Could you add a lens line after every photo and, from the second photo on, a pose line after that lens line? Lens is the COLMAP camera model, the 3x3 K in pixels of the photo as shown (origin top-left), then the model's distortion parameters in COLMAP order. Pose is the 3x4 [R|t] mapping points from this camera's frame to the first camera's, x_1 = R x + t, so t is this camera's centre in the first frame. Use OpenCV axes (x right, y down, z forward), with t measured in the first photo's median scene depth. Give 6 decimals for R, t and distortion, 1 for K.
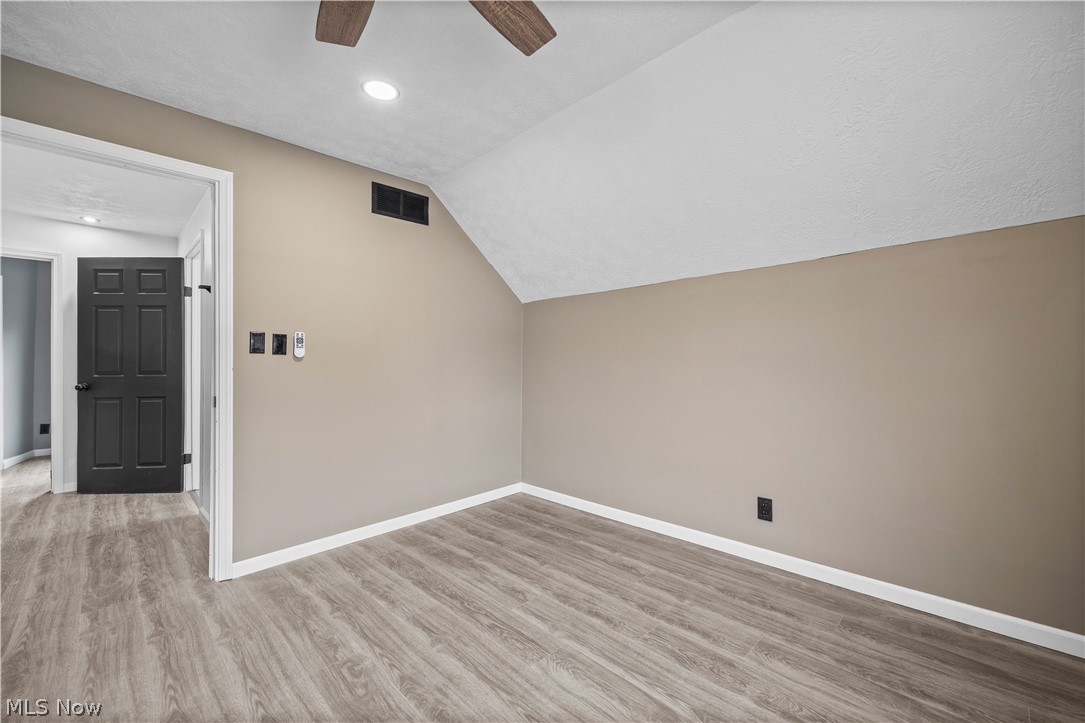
lens RADIAL K [[444.4, 0, 540.5], [0, 444.4, 376.5], [0, 0, 1]] dist [0.001788, 0.000285]
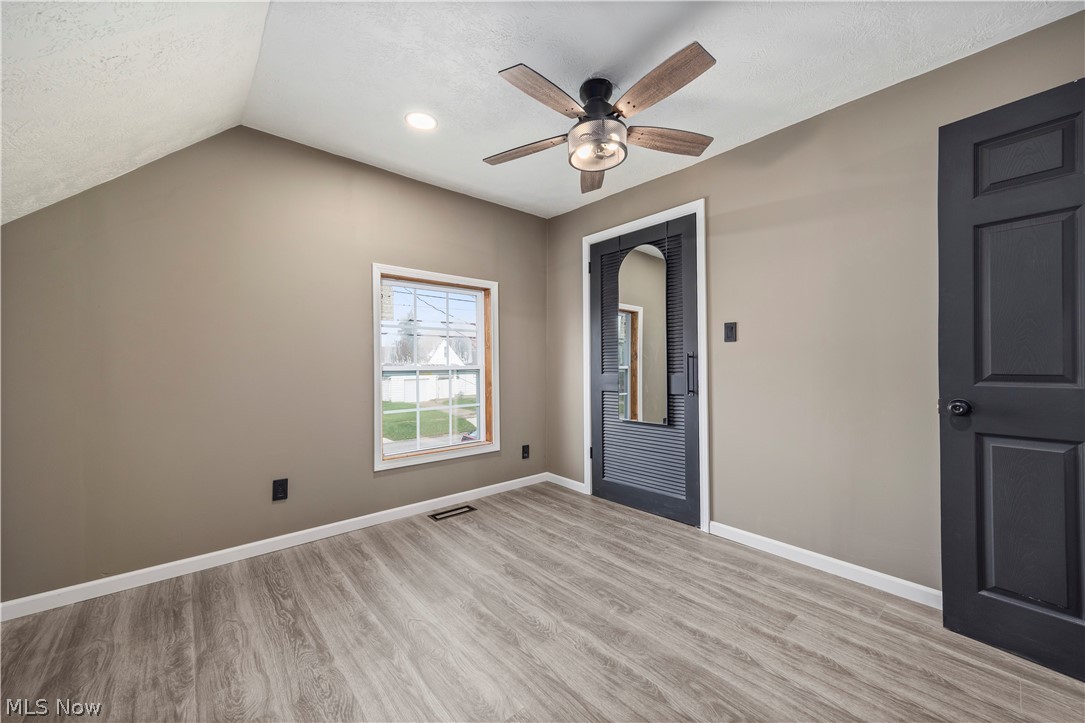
lens RADIAL K [[409.9, 0, 544.2], [0, 409.9, 364.7], [0, 0, 1]] dist [0.010918, -0.000079]
pose [[-0.998820, 0.015758, 0.045945, -0.089963], [0.017179, 0.999381, 0.030692, -0.038549], [-0.045433, 0.031445, -0.998472, 1.474442]]
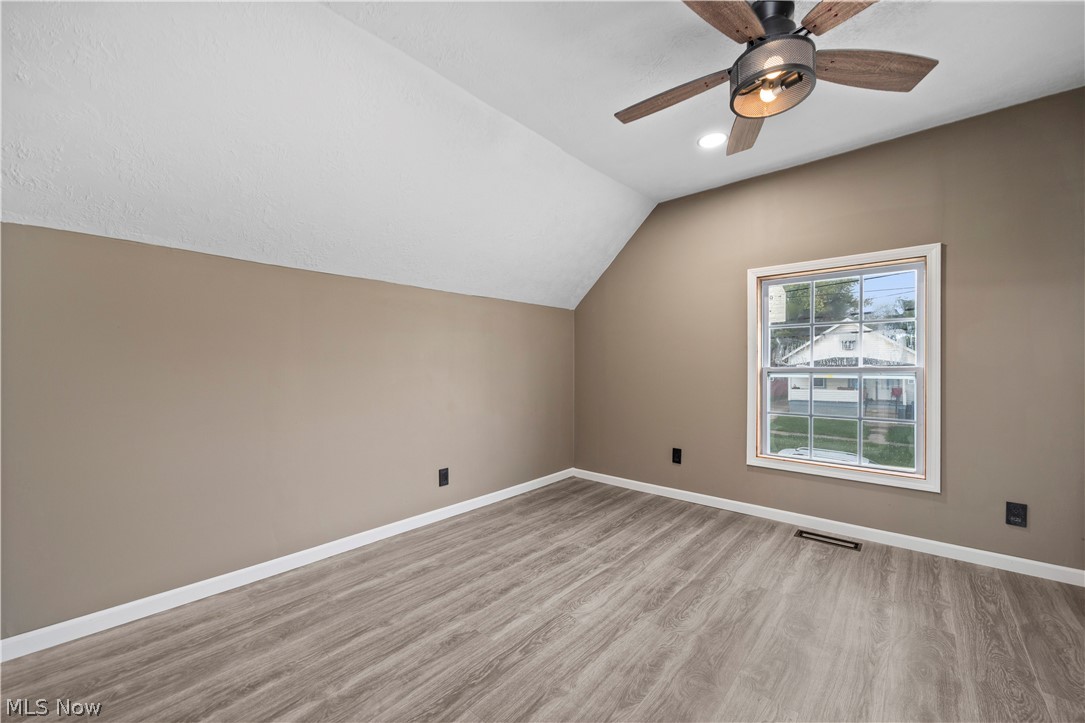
lens RADIAL K [[423.5, 0, 542.5], [0, 423.5, 361.5], [0, 0, 1]] dist [-0.001627, -0.000389]
pose [[-0.076281, 0.021116, 0.996863, -0.937030], [0.030465, 0.999358, -0.018837, -0.010776], [-0.996621, 0.028932, -0.076875, 0.965950]]
